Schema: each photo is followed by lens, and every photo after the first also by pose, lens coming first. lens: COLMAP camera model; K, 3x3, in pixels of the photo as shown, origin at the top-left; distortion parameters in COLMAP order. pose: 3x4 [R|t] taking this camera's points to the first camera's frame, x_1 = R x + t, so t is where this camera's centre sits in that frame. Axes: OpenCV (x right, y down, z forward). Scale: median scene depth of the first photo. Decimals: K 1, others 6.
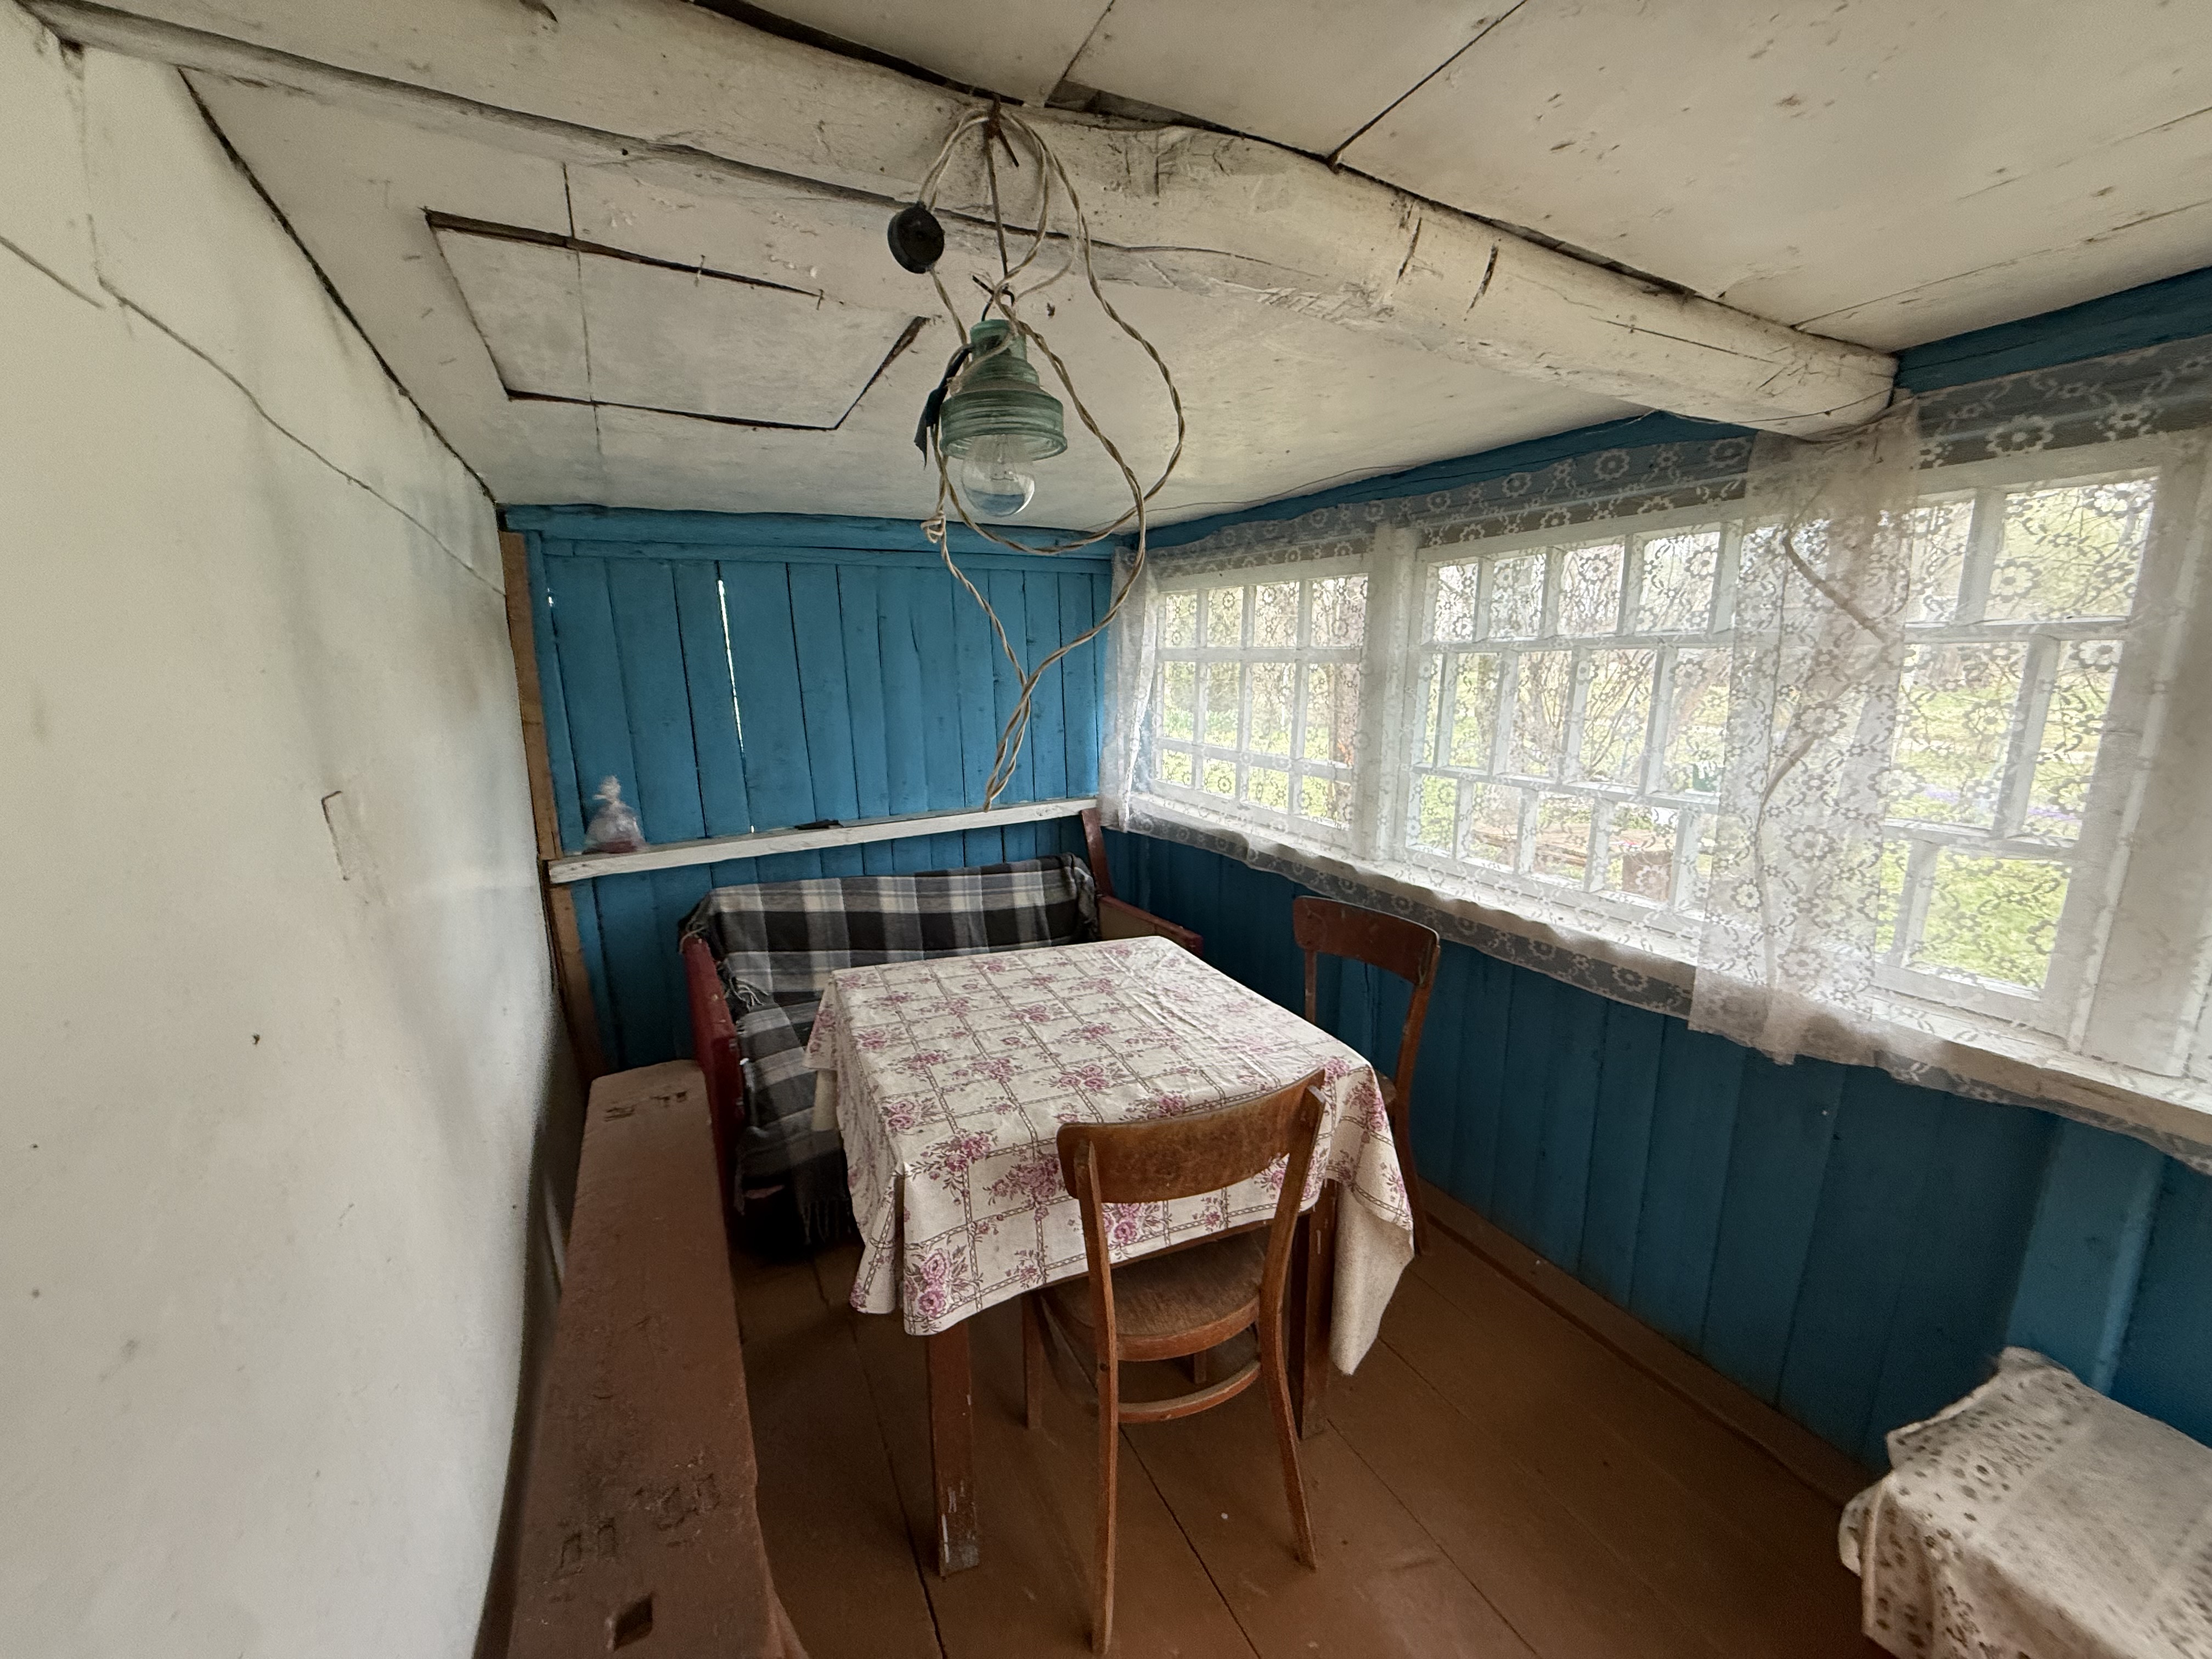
lens RADIAL K [[886.1, 0, 1097.8], [0, 886.1, 832.1], [0, 0, 1]] dist [-0.000216, 0.000454]
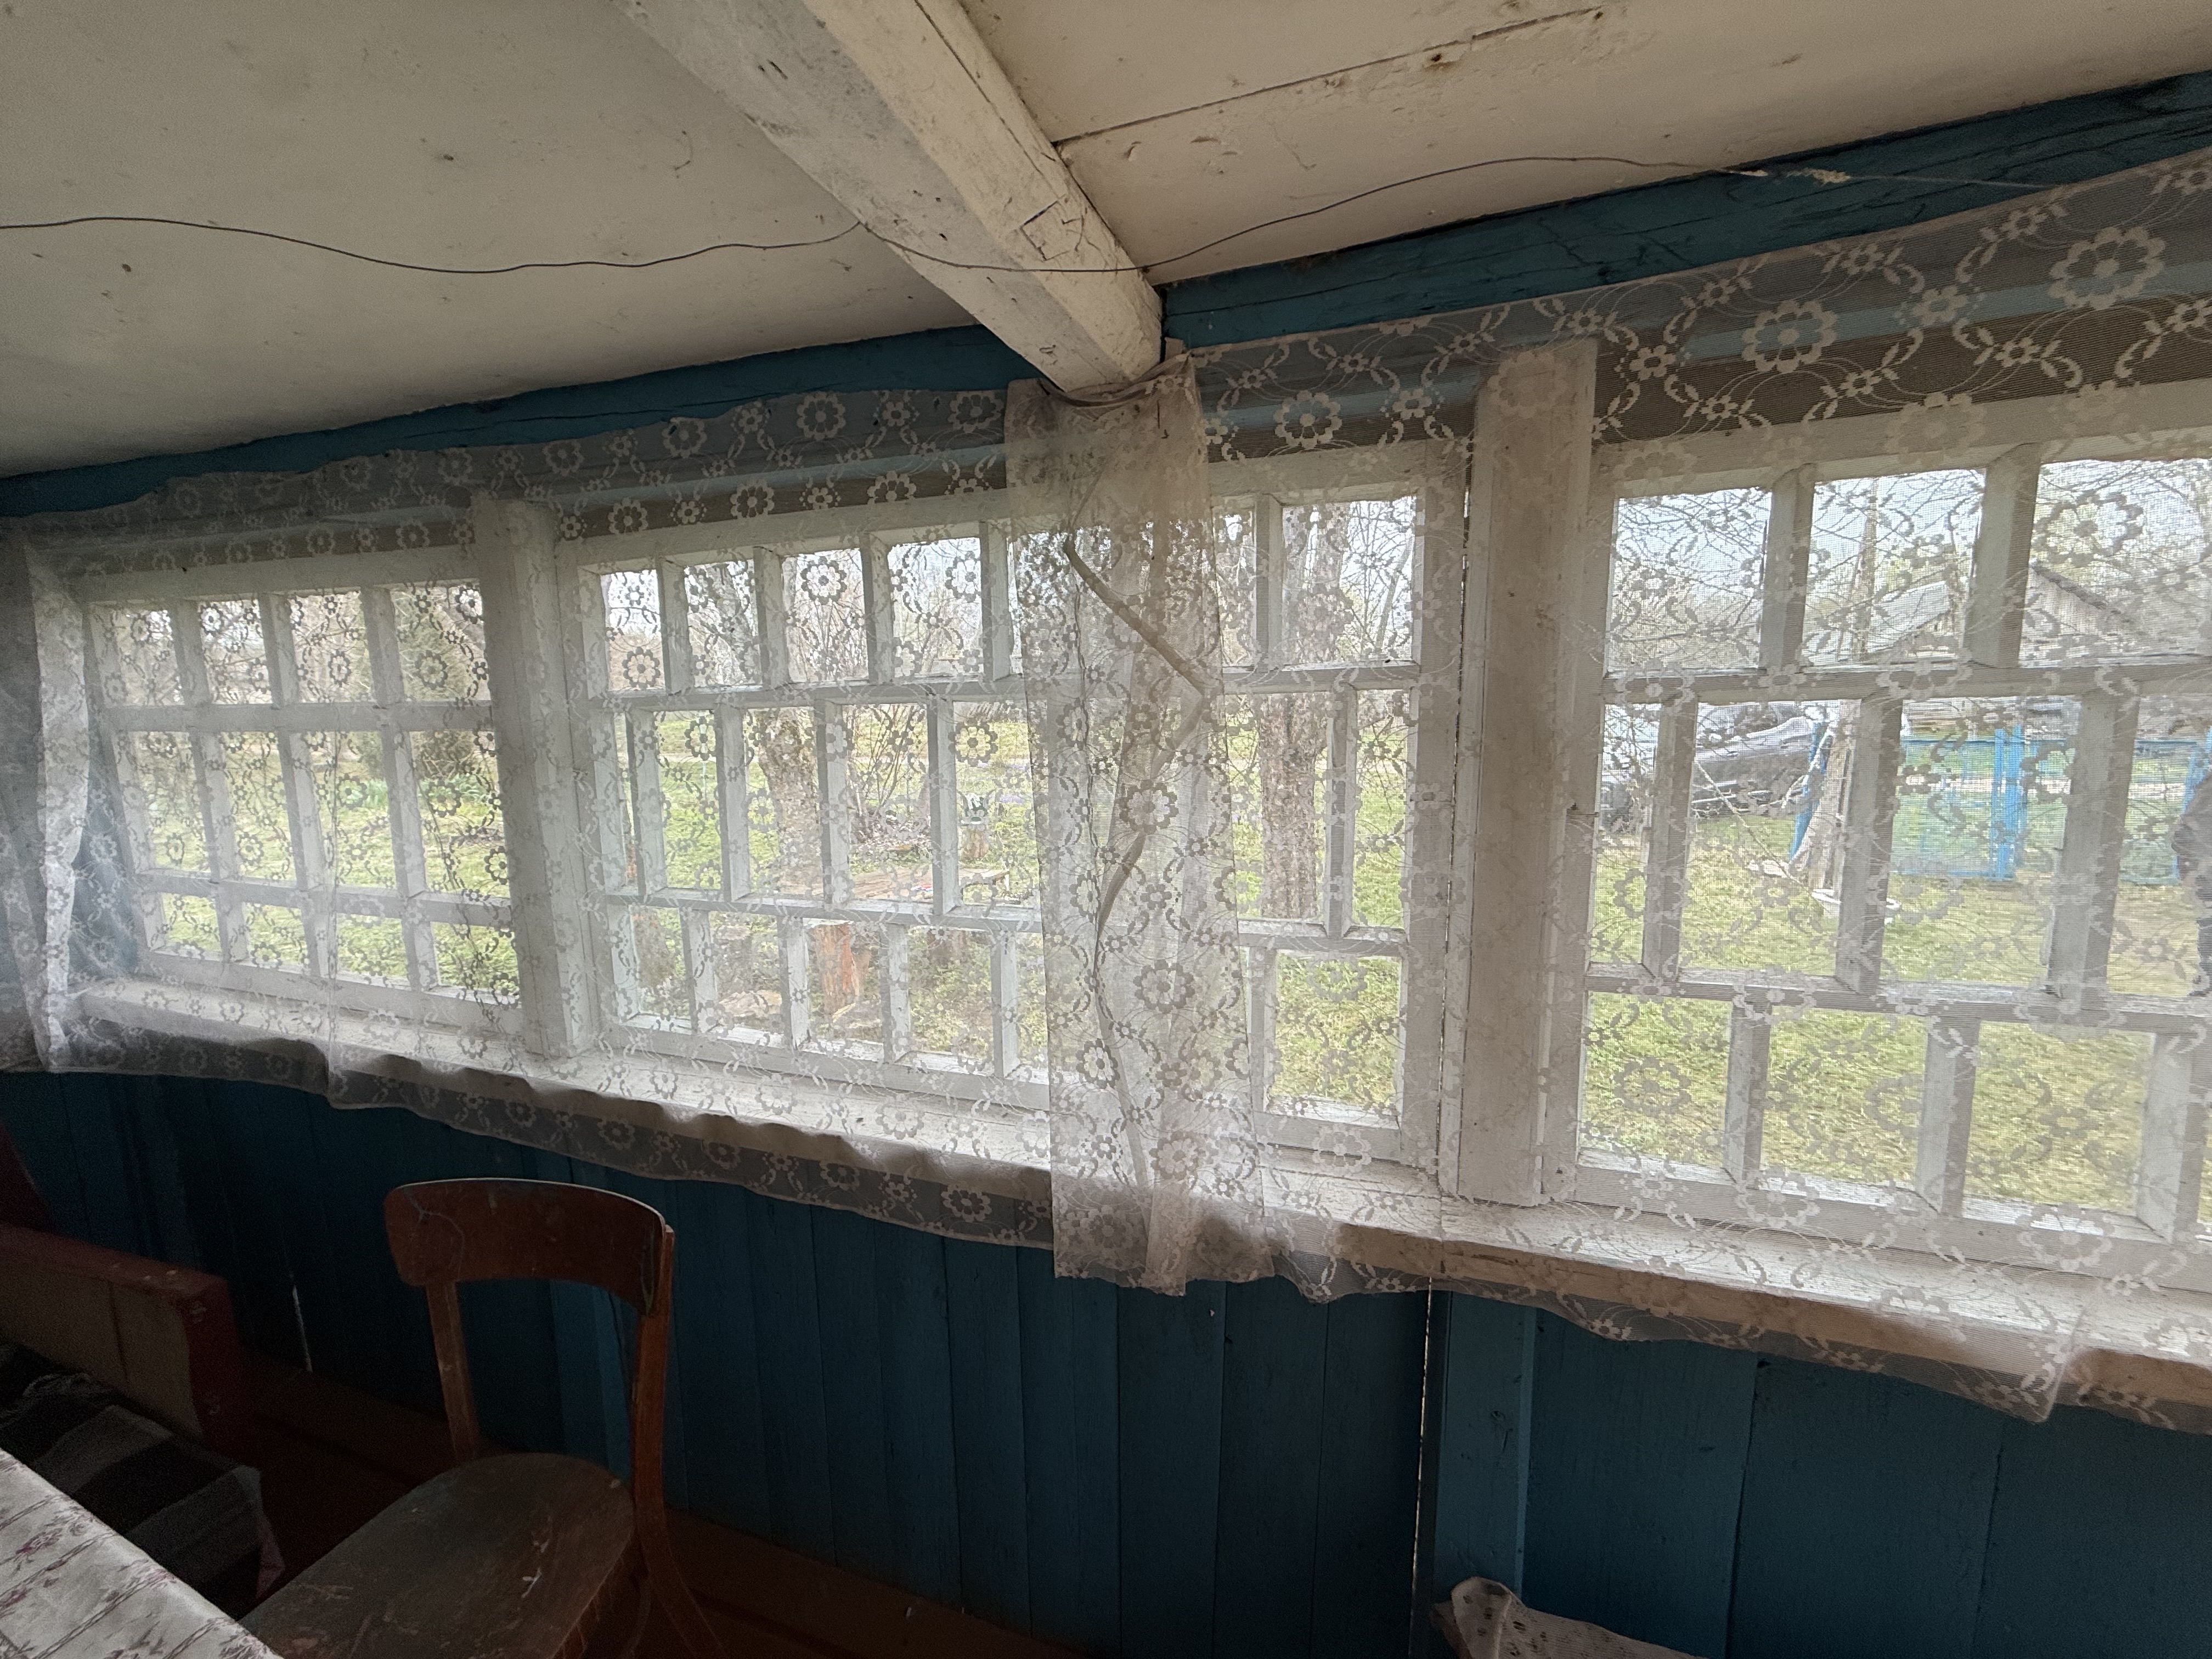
lens RADIAL K [[886.1, 0, 1097.8], [0, 886.1, 832.1], [0, 0, 1]] dist [-0.000216, 0.000454]
pose [[0.732001, -0.116986, 0.671184, 0.295976], [0.148604, 0.988843, 0.010284, -0.109869], [-0.664899, 0.092213, 0.741219, 0.476177]]
